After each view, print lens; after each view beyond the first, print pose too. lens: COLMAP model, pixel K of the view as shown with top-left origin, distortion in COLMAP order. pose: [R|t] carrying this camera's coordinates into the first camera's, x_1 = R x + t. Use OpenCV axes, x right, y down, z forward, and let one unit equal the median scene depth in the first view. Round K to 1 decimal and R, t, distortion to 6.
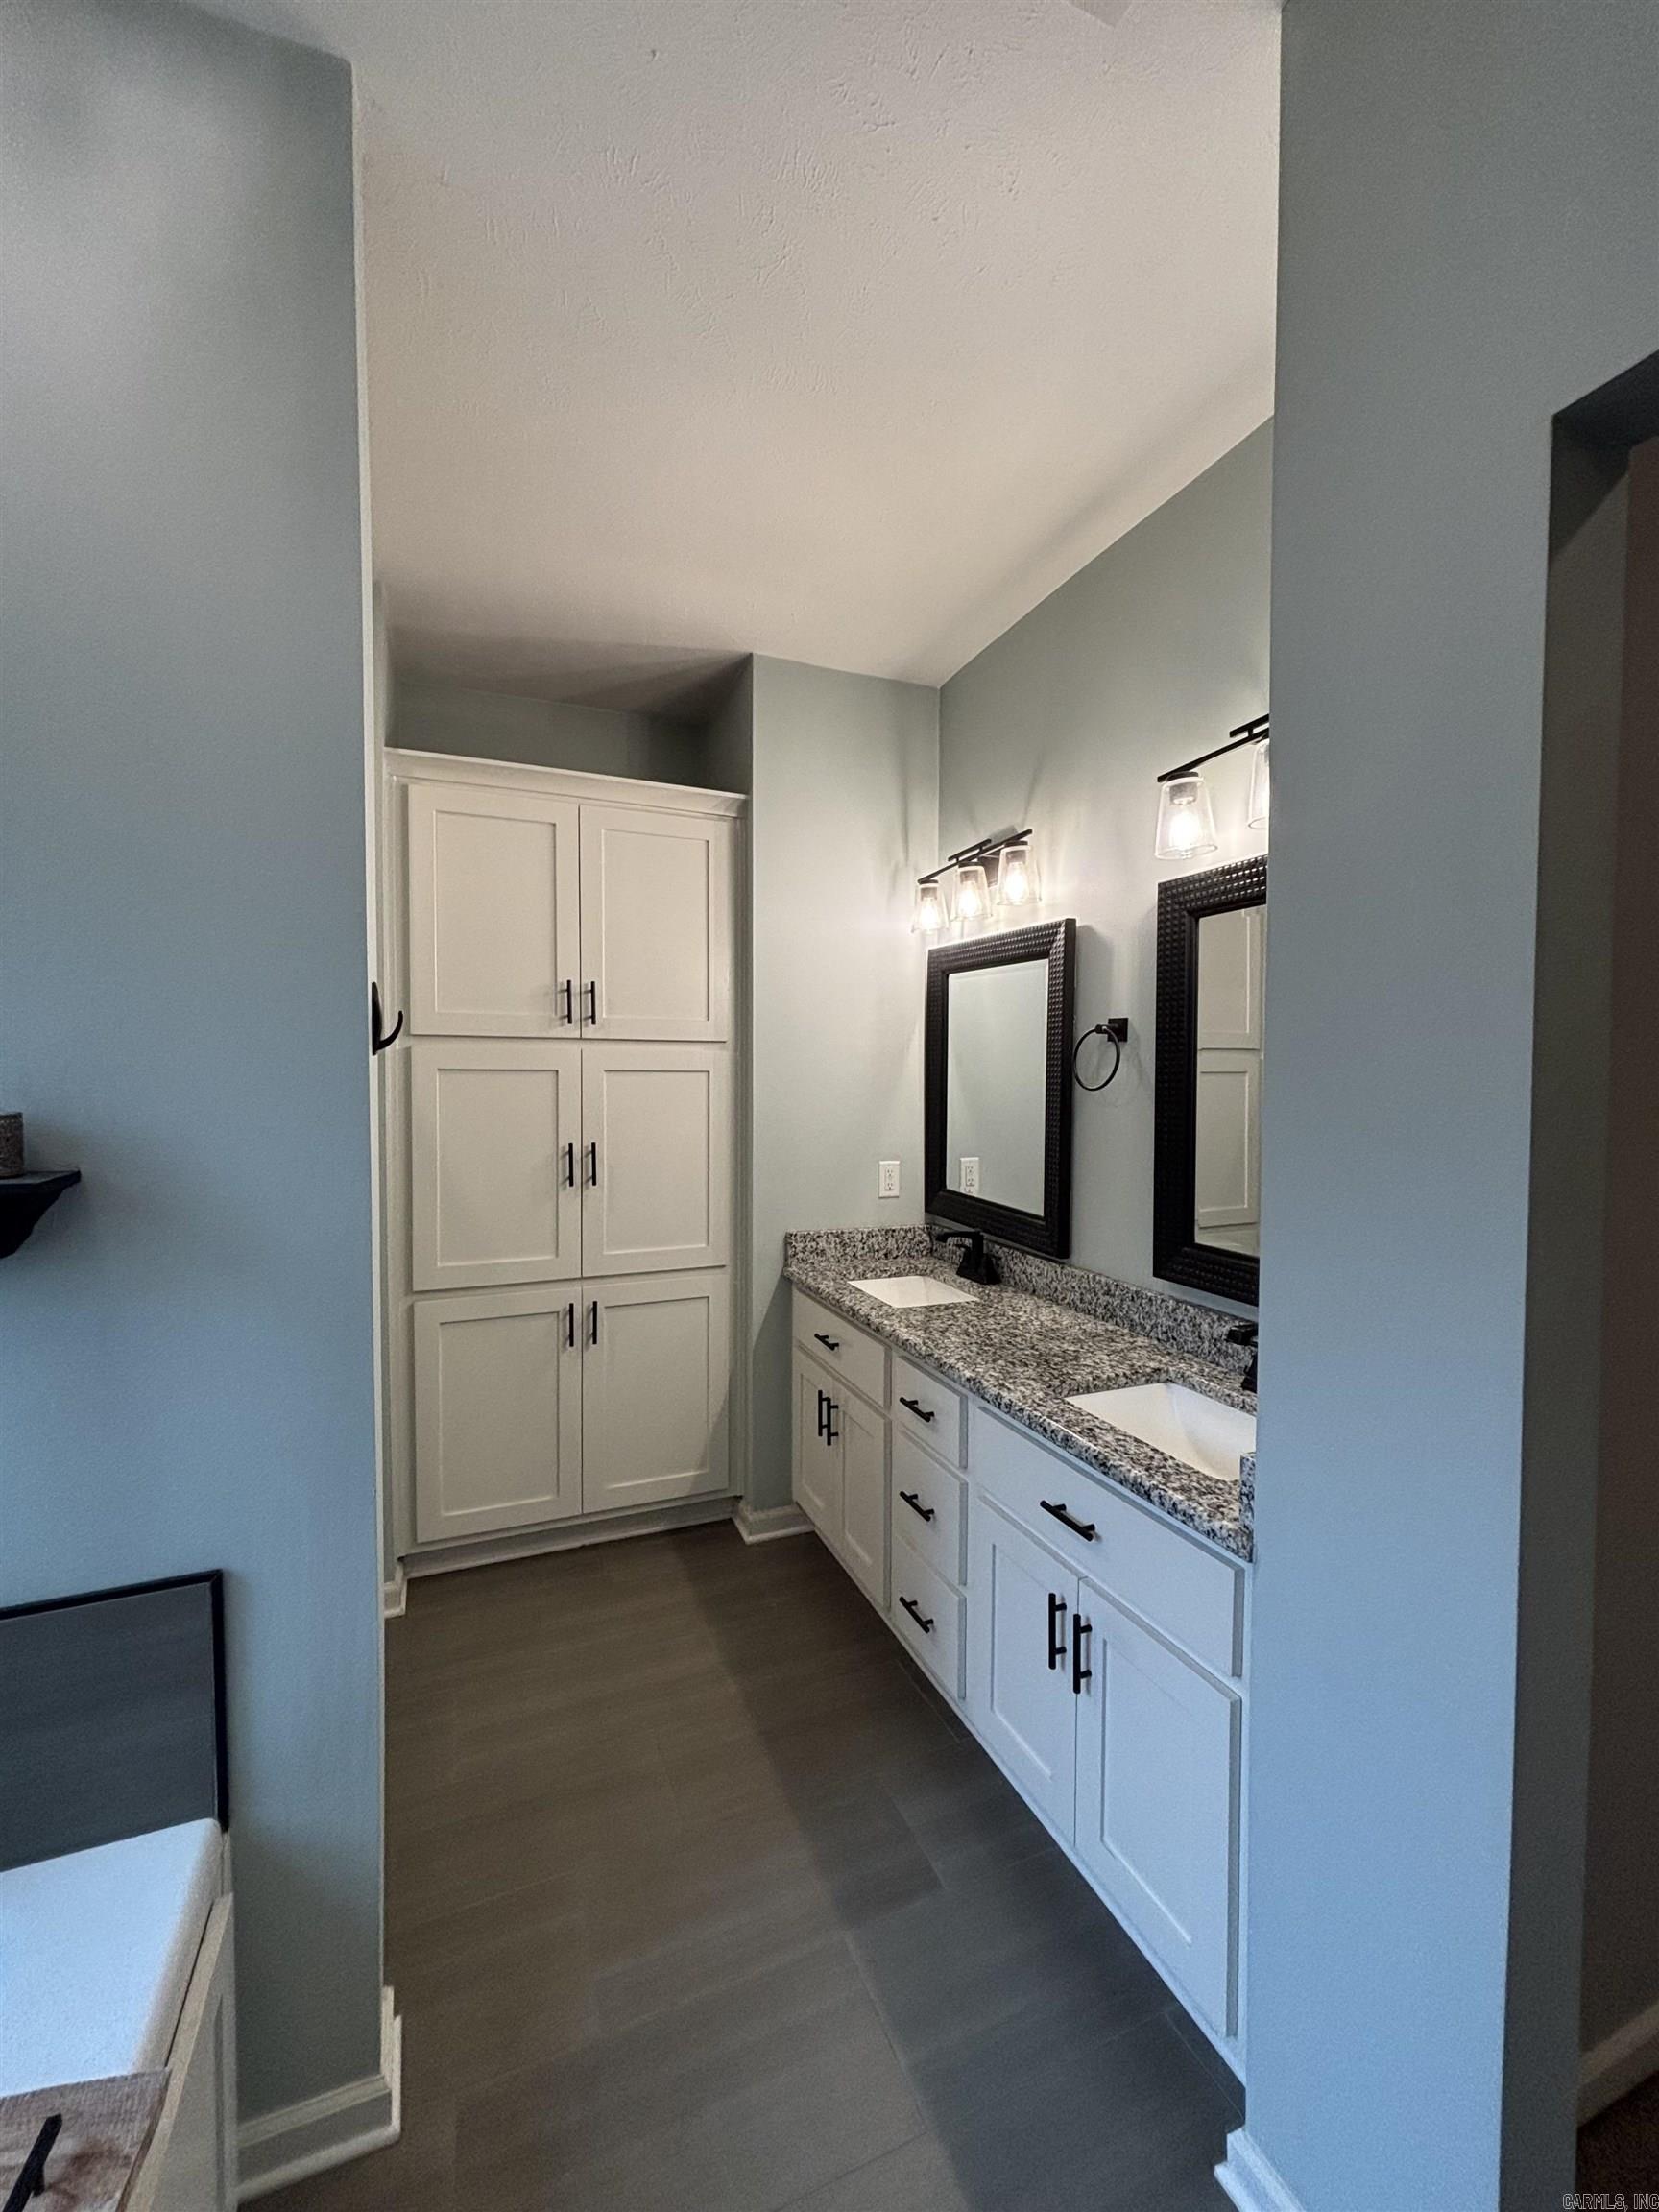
lens RADIAL K [[888.0, 0, 805.5], [0, 888.0, 1090.7], [0, 0, 1]] dist [-0.002233, 0.000314]
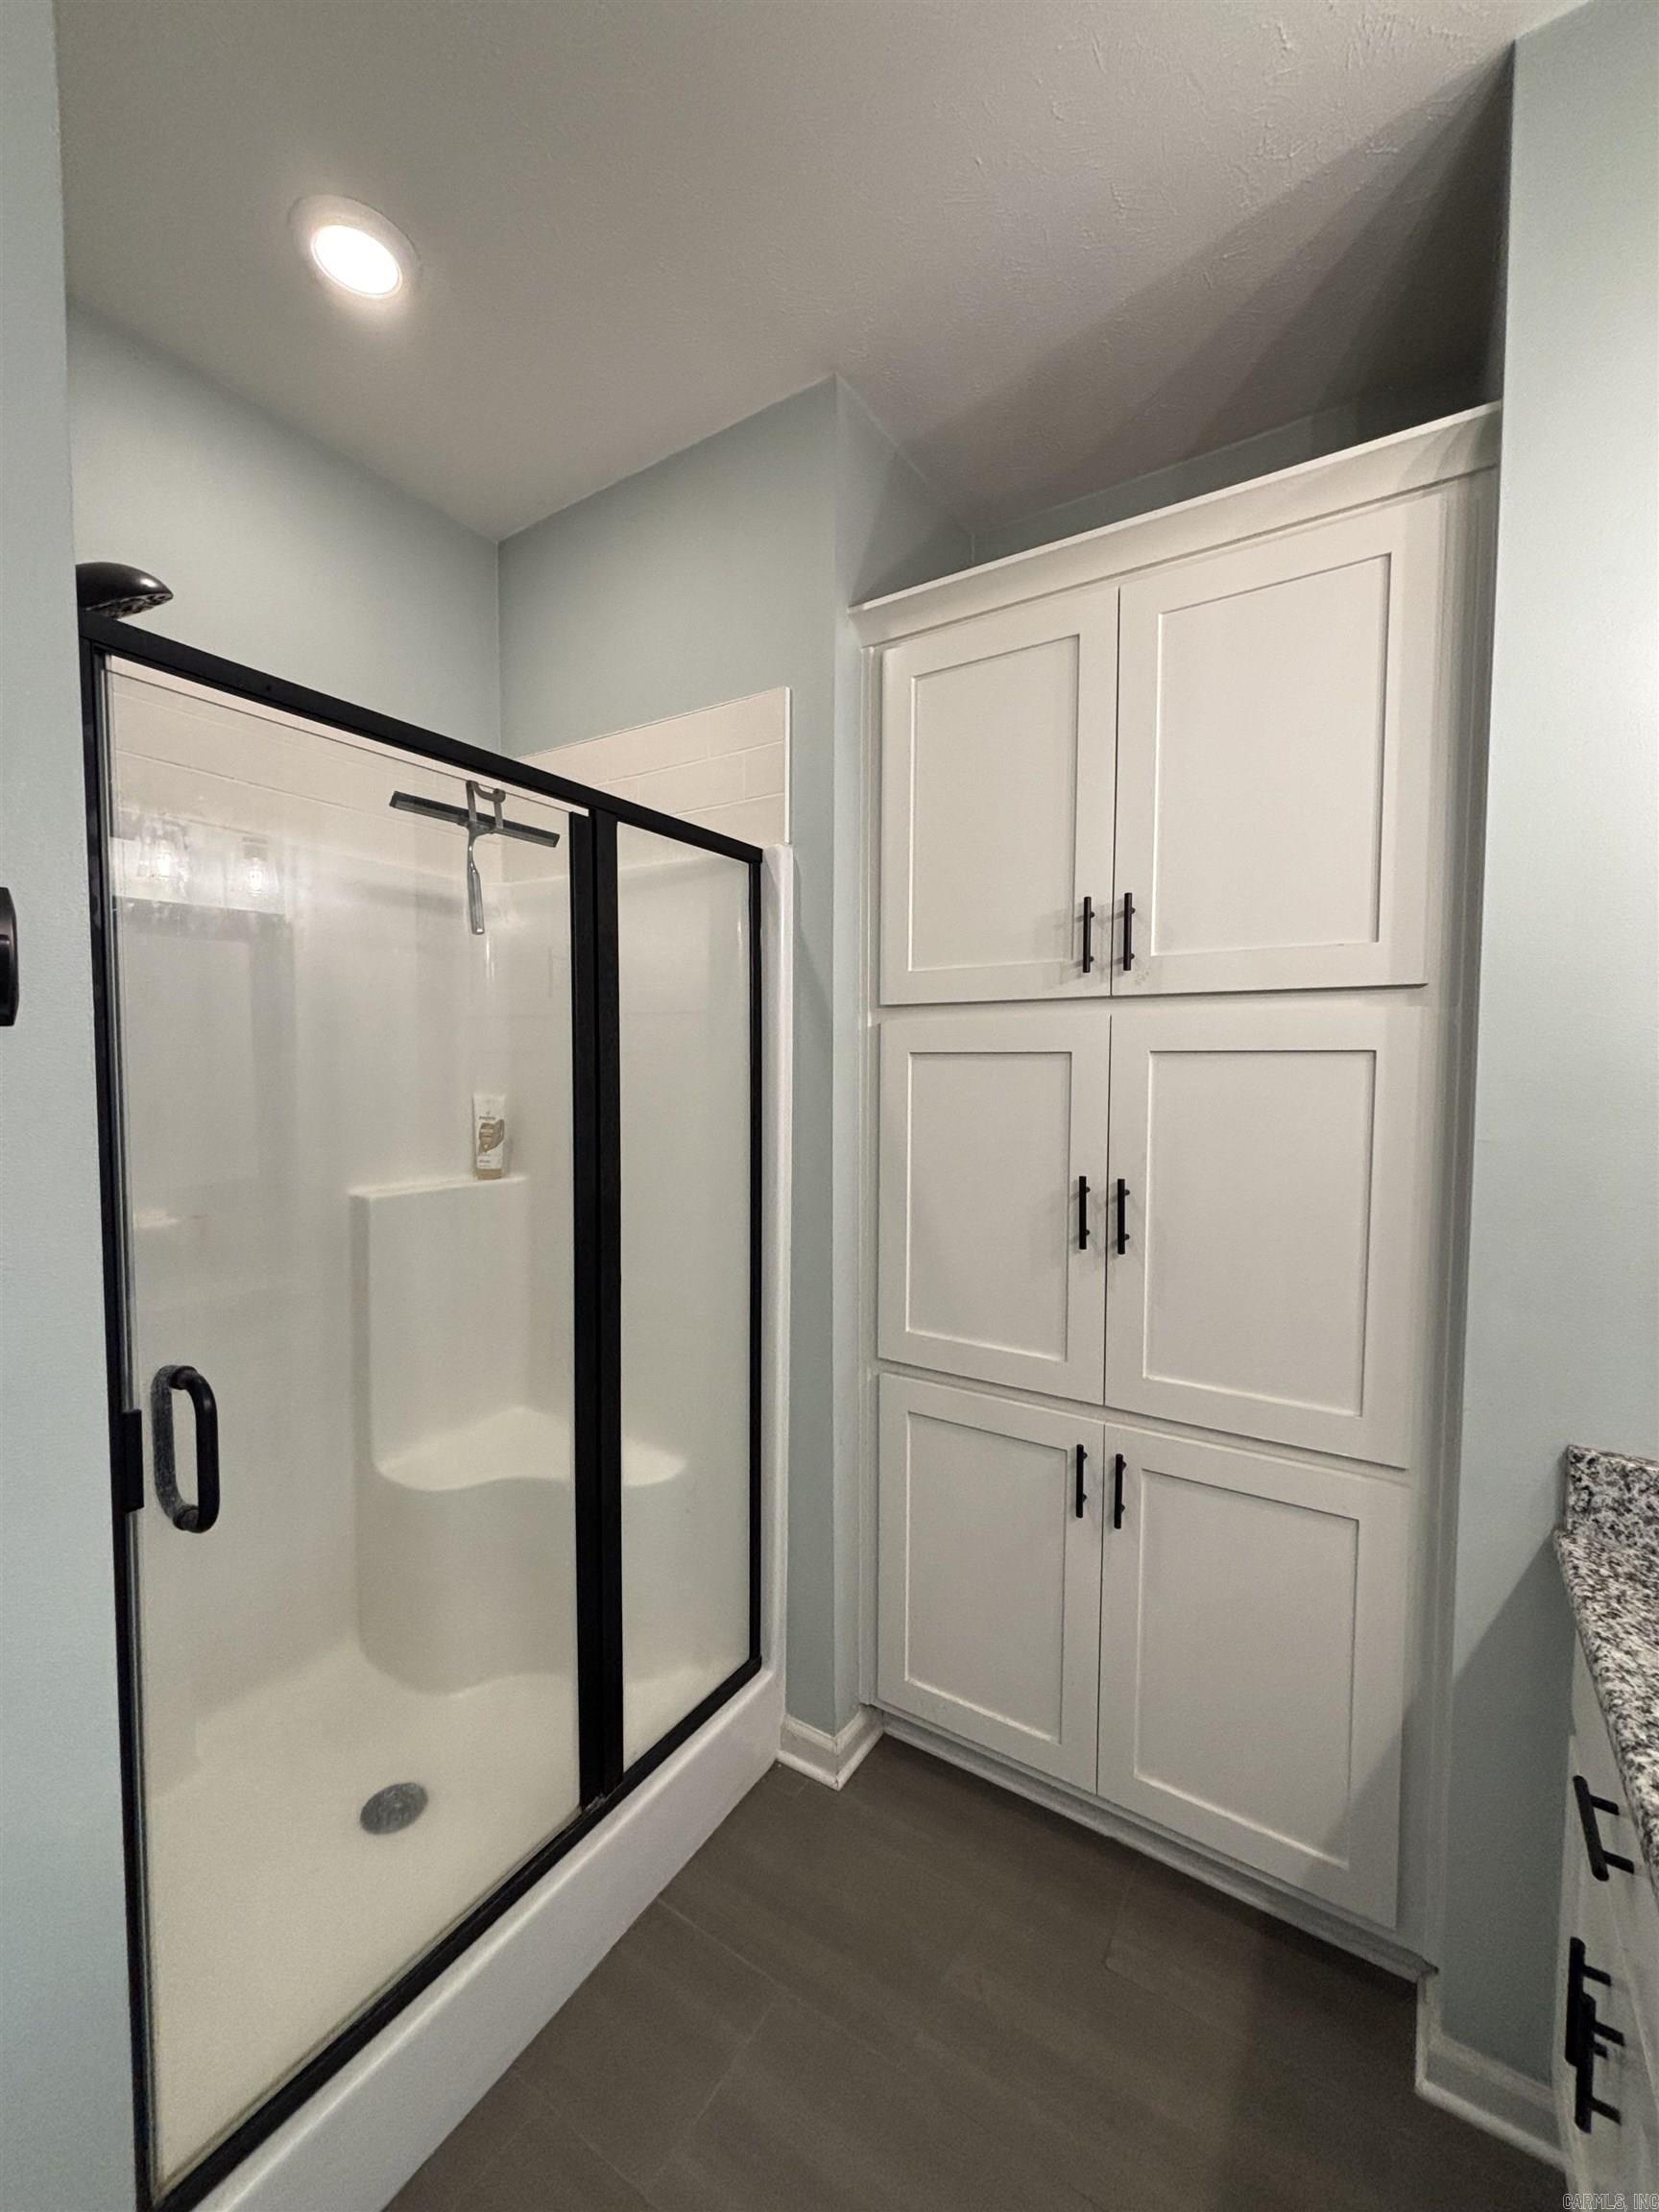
lens RADIAL K [[888.0, 0, 827.1], [0, 888.0, 1106.6], [0, 0, 1]] dist [-0.002233, 0.000314]
pose [[0.576562, 0.037694, -0.816183, 0.114668], [-0.015075, 0.999256, 0.035499, -0.005222], [0.816914, -0.008163, 0.576702, 0.517334]]
